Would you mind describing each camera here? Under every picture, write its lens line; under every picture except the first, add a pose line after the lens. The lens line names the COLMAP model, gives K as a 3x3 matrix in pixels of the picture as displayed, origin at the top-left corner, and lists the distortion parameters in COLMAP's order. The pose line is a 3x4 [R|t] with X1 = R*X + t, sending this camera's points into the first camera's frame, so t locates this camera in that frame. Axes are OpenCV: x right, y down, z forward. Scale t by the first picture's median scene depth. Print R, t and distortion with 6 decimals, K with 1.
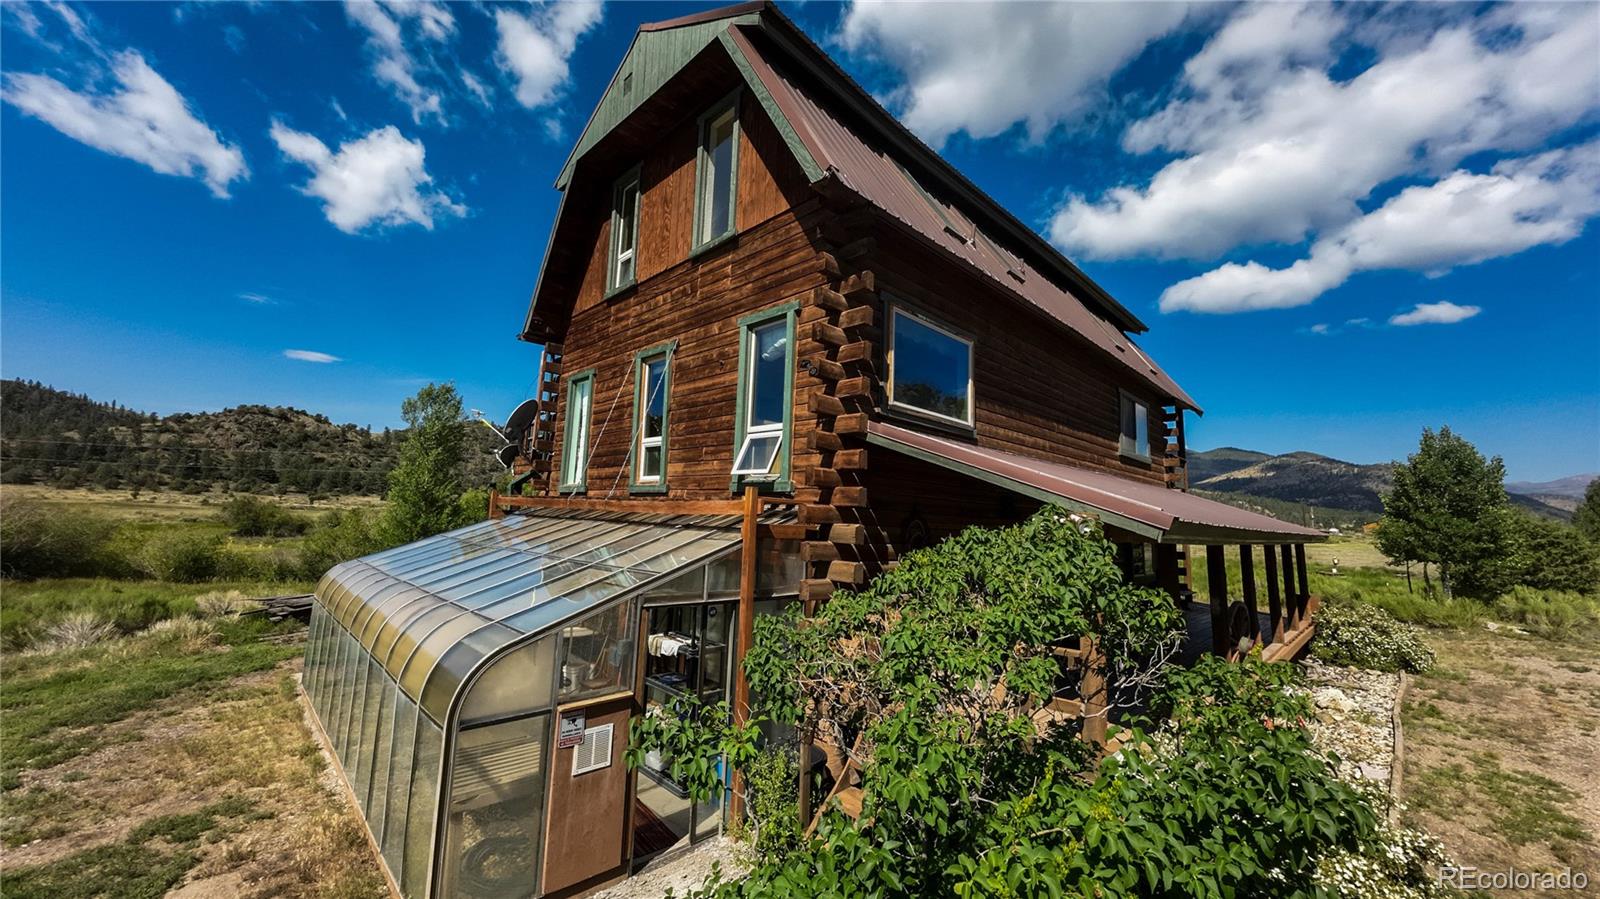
lens RADIAL K [[589.1, 0, 805.1], [0, 589.1, 447.6], [0, 0, 1]] dist [0.003447, -0.003140]
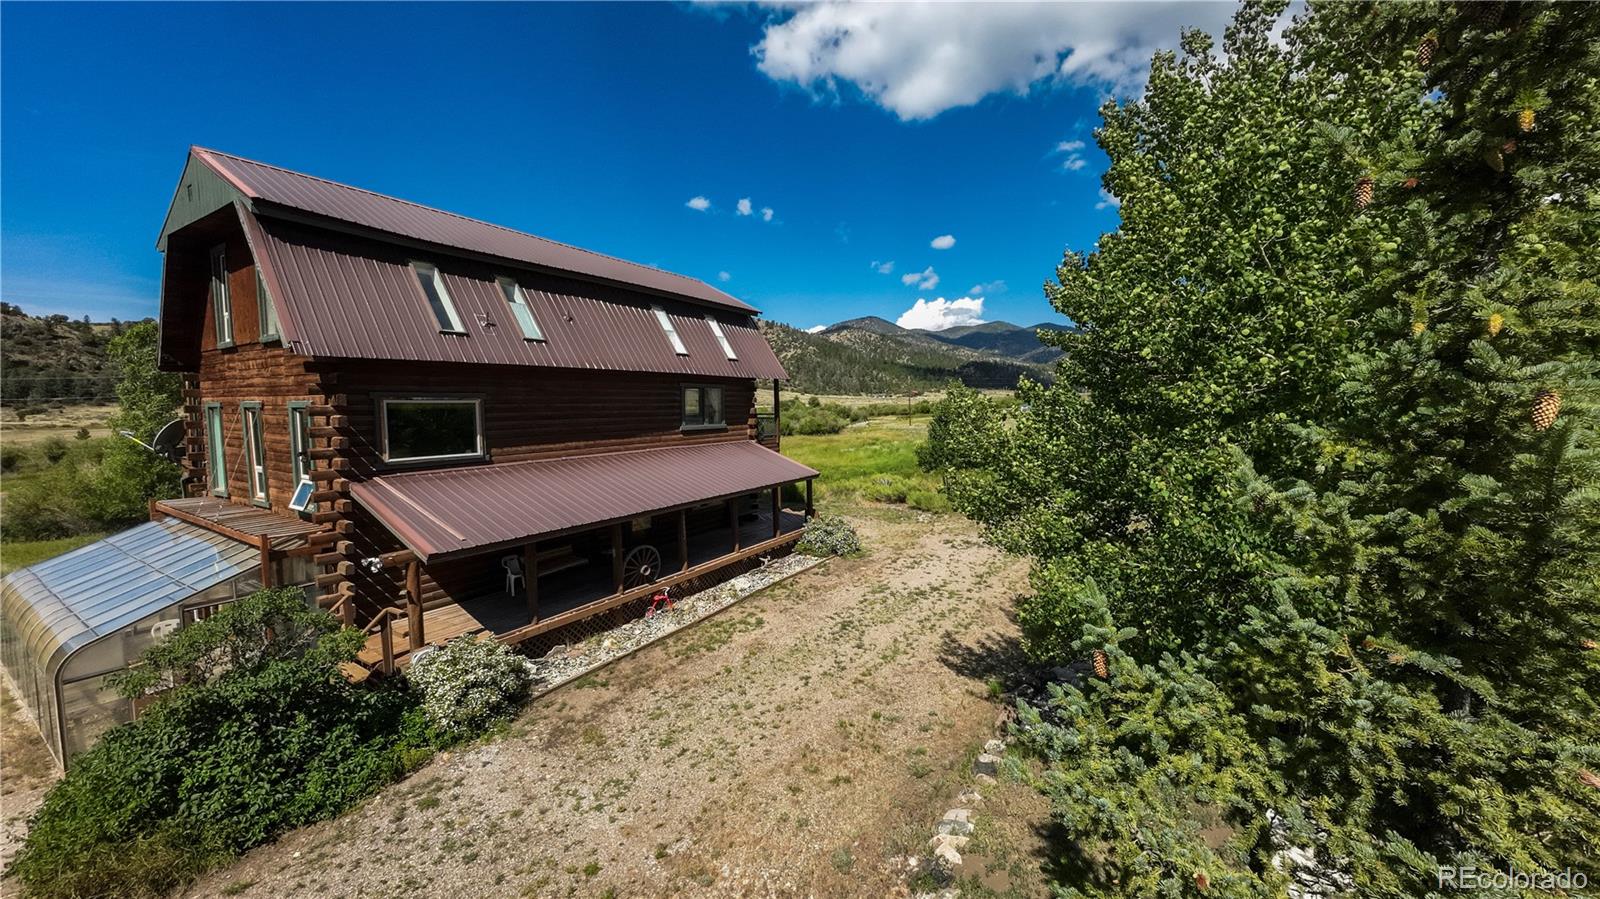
lens RADIAL K [[589.1, 0, 800.8], [0, 589.1, 446.8], [0, 0, 1]] dist [0.003447, -0.003140]
pose [[0.973093, -0.064843, 0.221100, 0.531476], [0.019884, 0.979637, 0.199791, -0.245257], [-0.229553, -0.190019, 0.954567, -0.493628]]
